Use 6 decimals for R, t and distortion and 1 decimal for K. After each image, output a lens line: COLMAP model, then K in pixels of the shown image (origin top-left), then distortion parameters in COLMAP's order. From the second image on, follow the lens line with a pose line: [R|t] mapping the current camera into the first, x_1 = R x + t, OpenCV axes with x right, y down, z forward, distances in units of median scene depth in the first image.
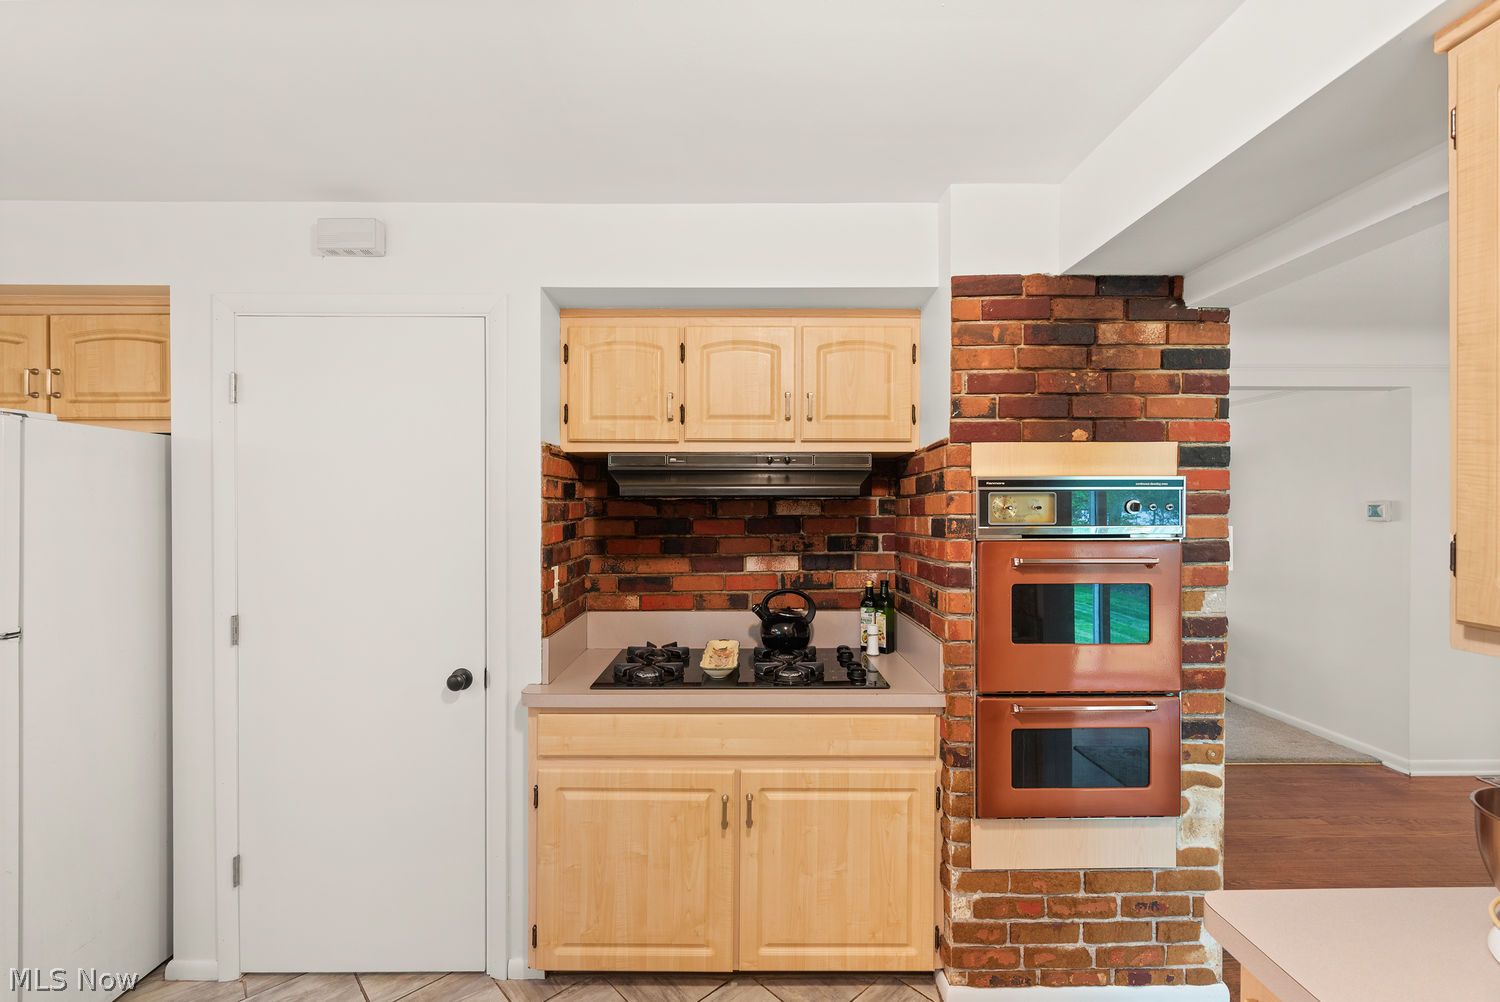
lens RADIAL K [[689.5, 0, 754.5], [0, 689.5, 503.3], [0, 0, 1]] dist [0.007208, -0.004518]
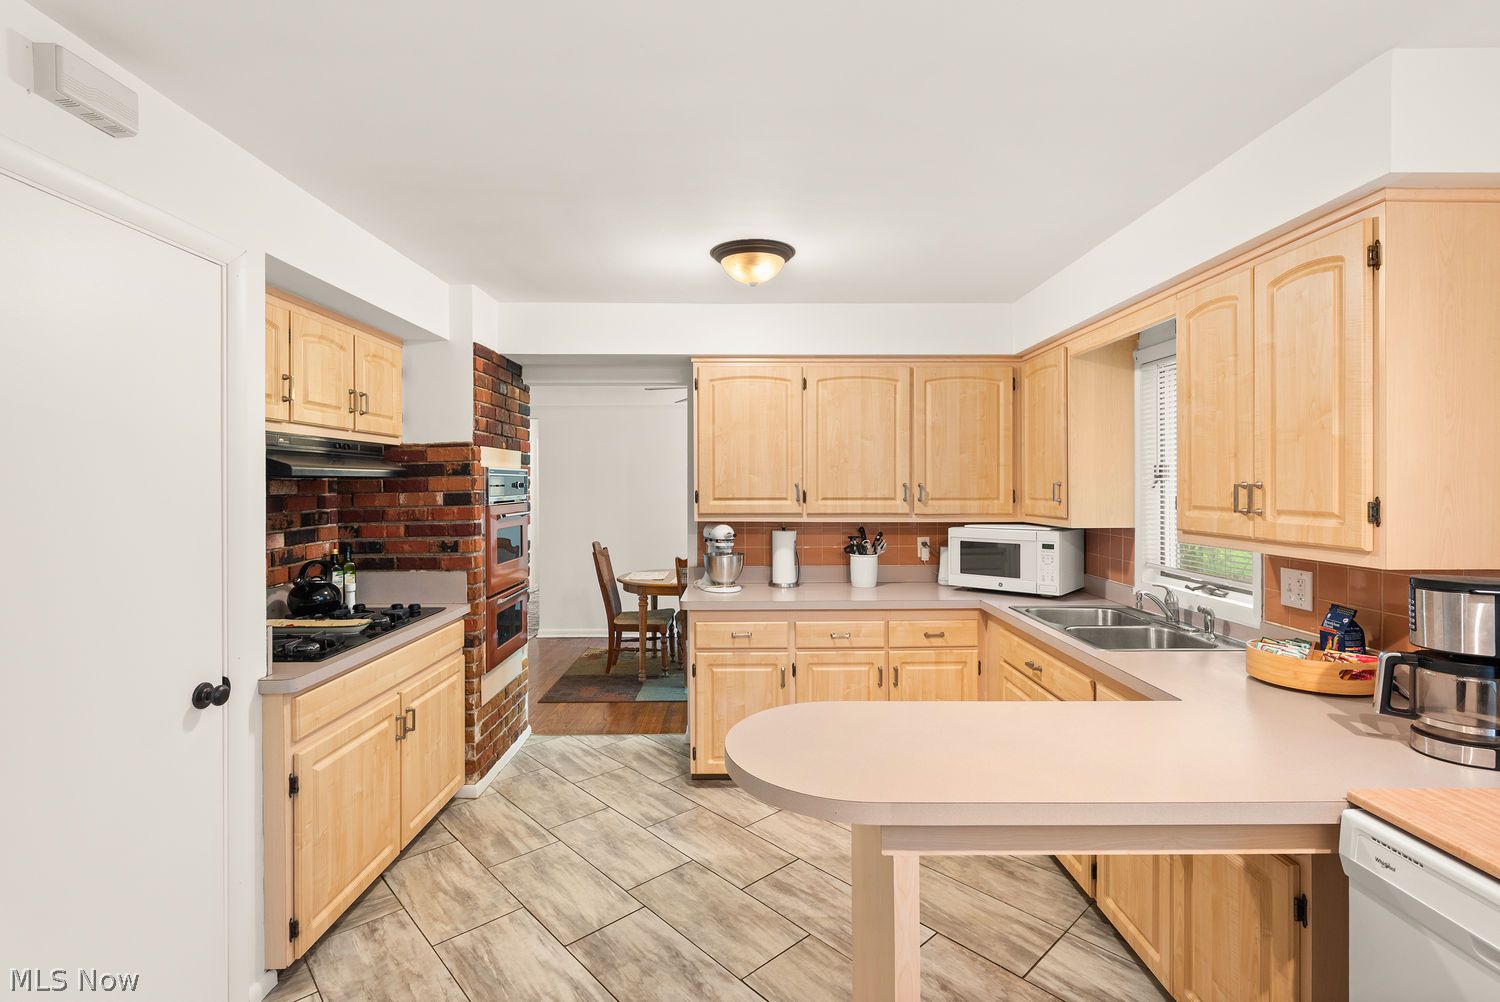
lens RADIAL K [[689.5, 0, 745.0], [0, 689.5, 486.1], [0, 0, 1]] dist [0.007208, -0.004518]
pose [[0.010537, -0.002018, 0.999942, -1.251275], [0.007556, 0.999970, 0.001939, 0.008239], [-0.999916, 0.007536, 0.010552, 0.340443]]
